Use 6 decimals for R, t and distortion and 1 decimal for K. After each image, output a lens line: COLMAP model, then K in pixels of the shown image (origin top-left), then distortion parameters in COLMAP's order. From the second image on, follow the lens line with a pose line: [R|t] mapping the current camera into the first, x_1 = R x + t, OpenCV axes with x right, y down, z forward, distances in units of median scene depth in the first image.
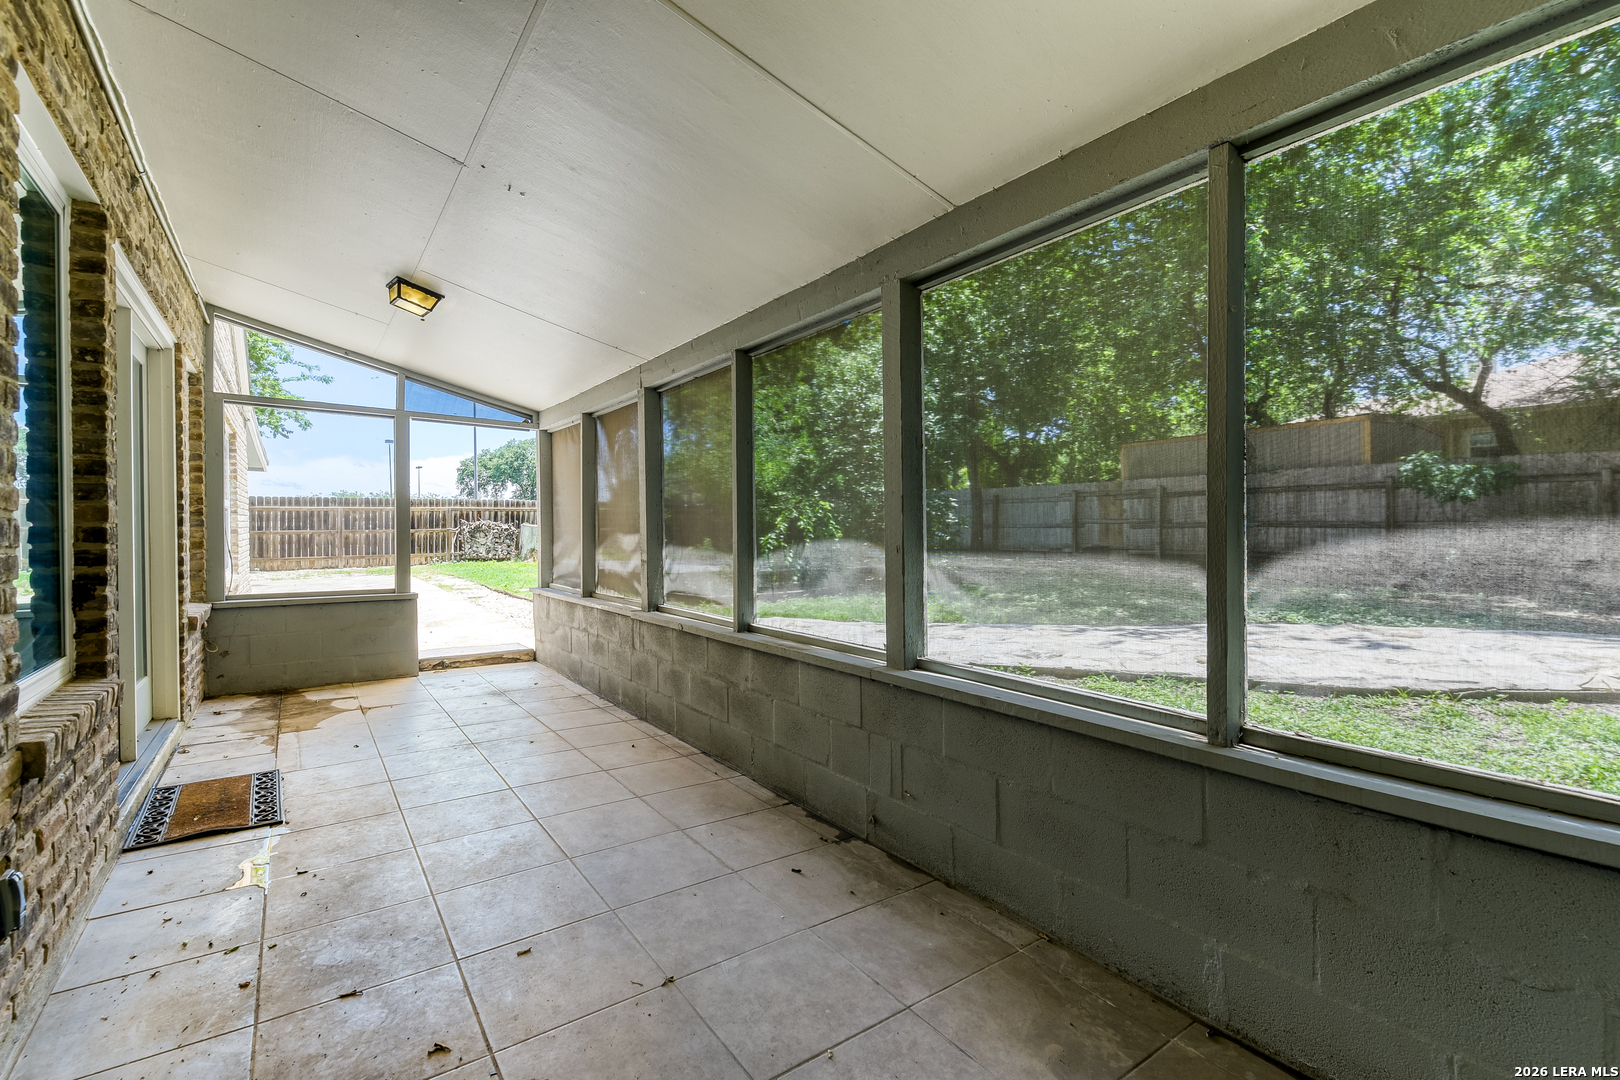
lens RADIAL K [[704.3, 0, 814.7], [0, 704.3, 542.4], [0, 0, 1]] dist [0.010394, -0.005177]
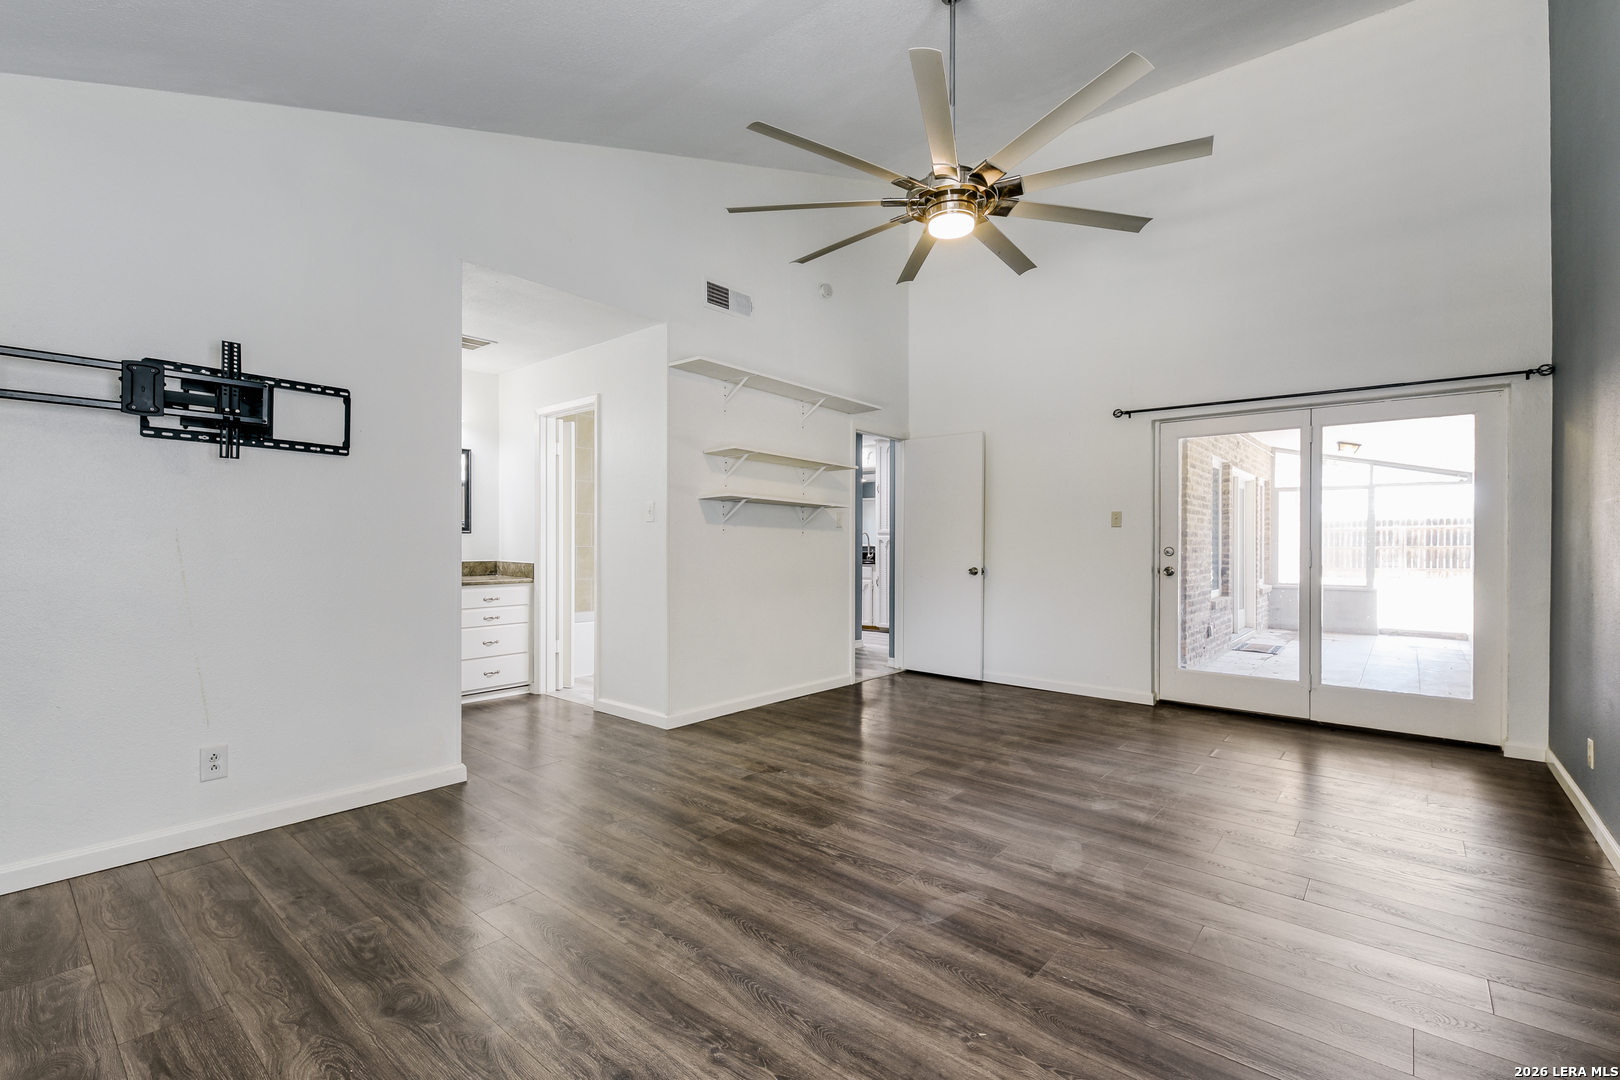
lens RADIAL K [[704.3, 0, 812.2], [0, 704.3, 537.8], [0, 0, 1]] dist [0.010394, -0.005177]
pose [[0.233360, -0.007089, -0.972365, 0.973353], [-0.014469, 0.999837, -0.010762, -0.016995], [0.972283, 0.016581, 0.233219, -0.925057]]
